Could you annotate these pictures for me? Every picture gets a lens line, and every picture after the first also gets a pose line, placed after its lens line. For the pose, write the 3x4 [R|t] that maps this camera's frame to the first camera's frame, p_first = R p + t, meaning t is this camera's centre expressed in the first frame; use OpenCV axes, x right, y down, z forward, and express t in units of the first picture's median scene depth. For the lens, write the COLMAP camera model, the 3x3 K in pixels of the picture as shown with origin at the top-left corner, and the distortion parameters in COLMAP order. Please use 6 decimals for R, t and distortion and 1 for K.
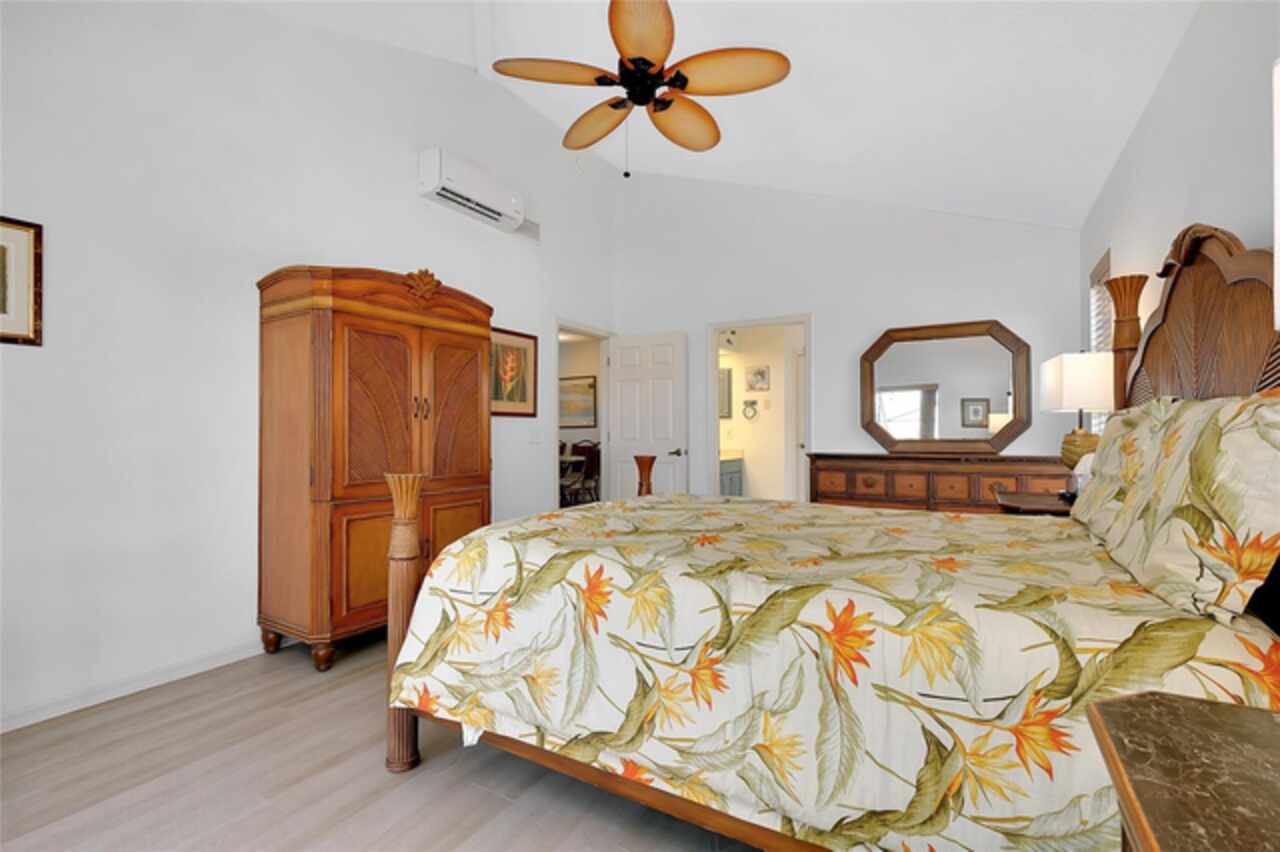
lens RADIAL K [[566.8, 0, 642.6], [0, 566.8, 431.3], [0, 0, 1]] dist [-0.006620, 0.000938]
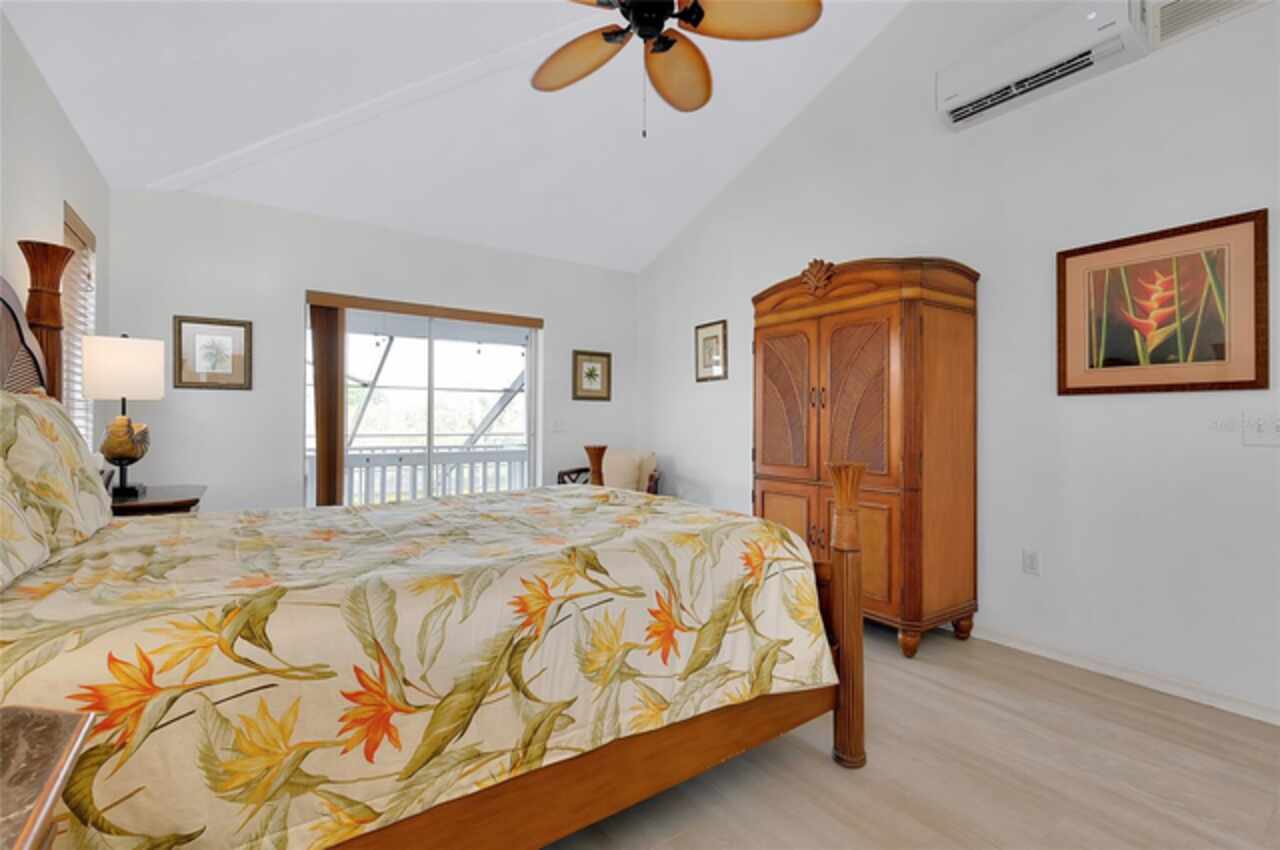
lens RADIAL K [[566.8, 0, 653.5], [0, 566.8, 416.6], [0, 0, 1]] dist [-0.006620, 0.000938]
pose [[-0.418307, -0.009149, -0.908259, 0.640253], [-0.003286, 0.999958, -0.008560, 0.002721], [0.908300, -0.000597, -0.418320, 1.144410]]
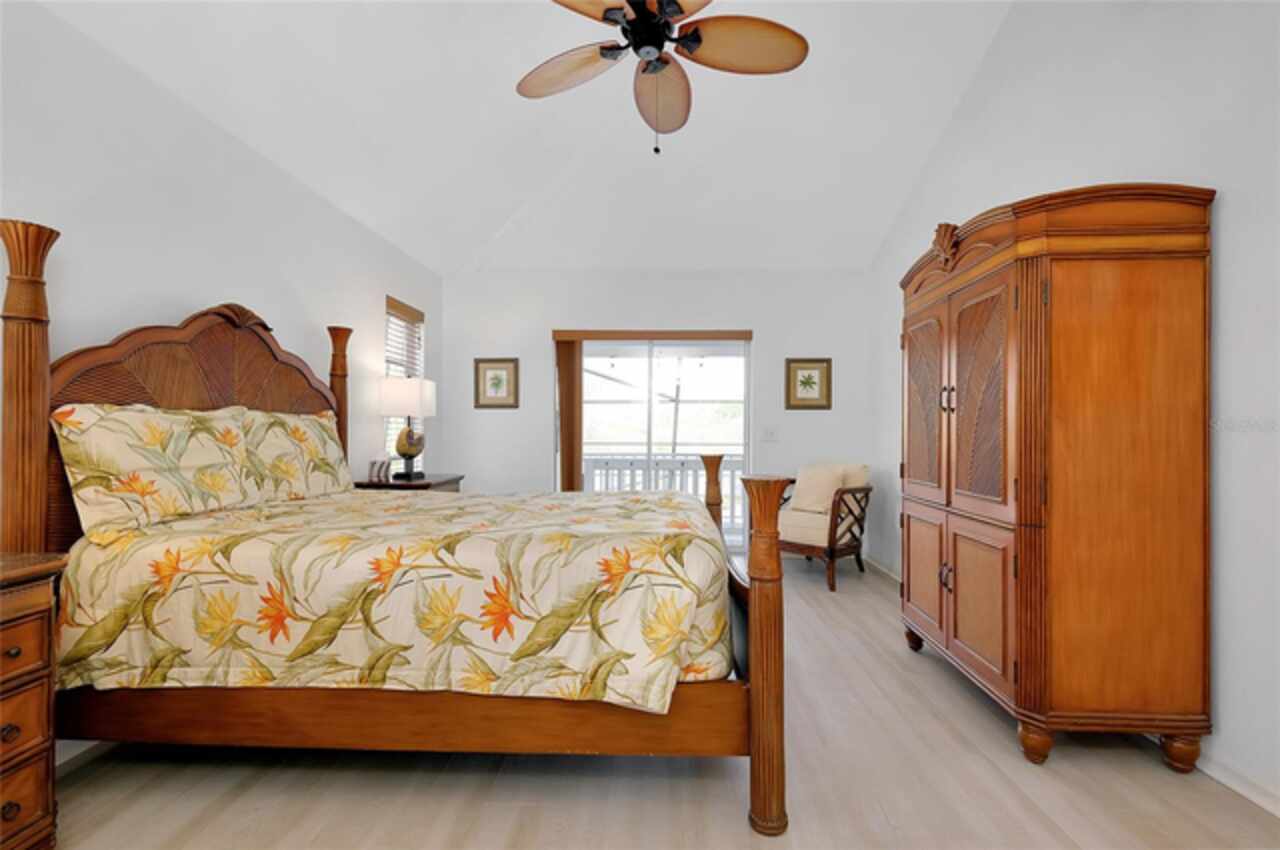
lens RADIAL K [[566.8, 0, 647.9], [0, 566.8, 428.0], [0, 0, 1]] dist [-0.006620, 0.000938]
pose [[-0.883526, -0.005103, -0.468354, 0.344769], [-0.002420, 0.999977, -0.006330, 0.004650], [0.468376, -0.004459, -0.883518, 1.485095]]
